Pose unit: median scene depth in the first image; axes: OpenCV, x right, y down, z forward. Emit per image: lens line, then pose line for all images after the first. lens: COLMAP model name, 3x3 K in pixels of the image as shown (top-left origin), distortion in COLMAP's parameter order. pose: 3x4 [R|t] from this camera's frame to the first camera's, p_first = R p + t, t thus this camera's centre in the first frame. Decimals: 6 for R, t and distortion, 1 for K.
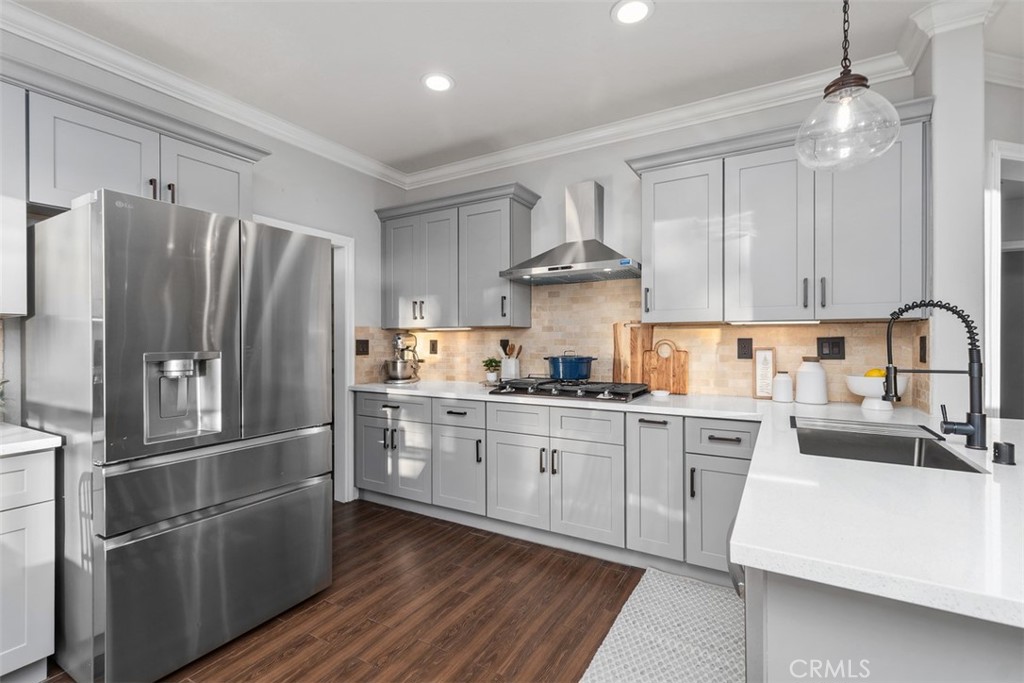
lens RADIAL K [[458.6, 0, 512.0], [0, 458.6, 341.5], [0, 0, 1]] dist [0.003398, 0.000021]
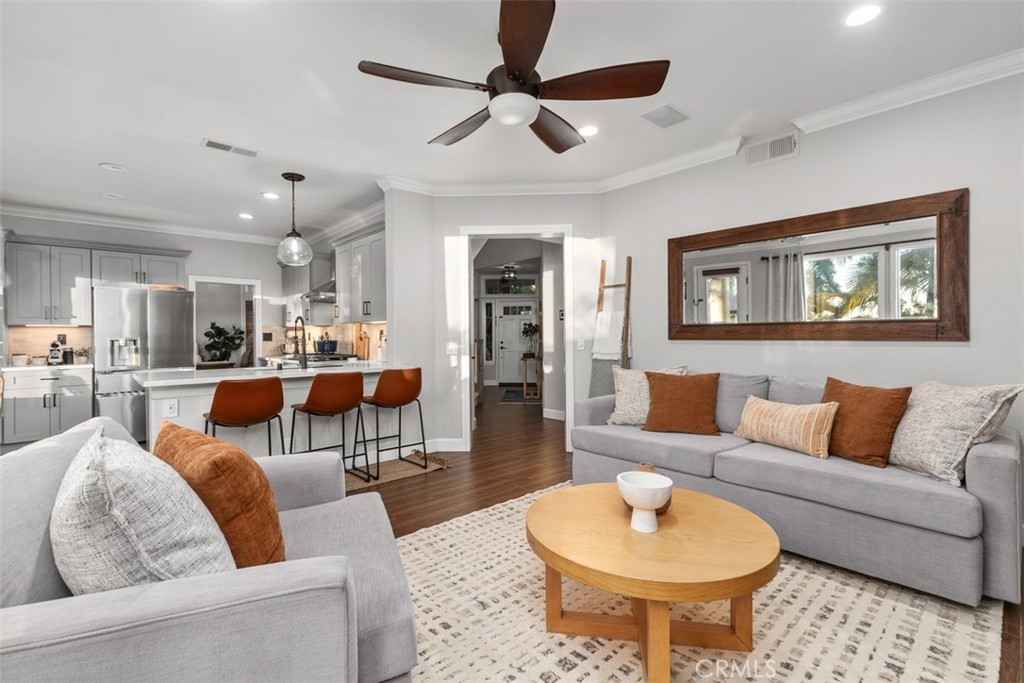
lens RADIAL K [[462.8, 0, 511.3], [0, 462.8, 333.1], [0, 0, 1]] dist [0.003480, 0.000615]
pose [[0.955194, -0.009597, -0.295826, 1.560108], [0.007892, 0.999945, -0.006955, 0.023323], [0.295876, 0.004309, 0.955217, -0.683180]]
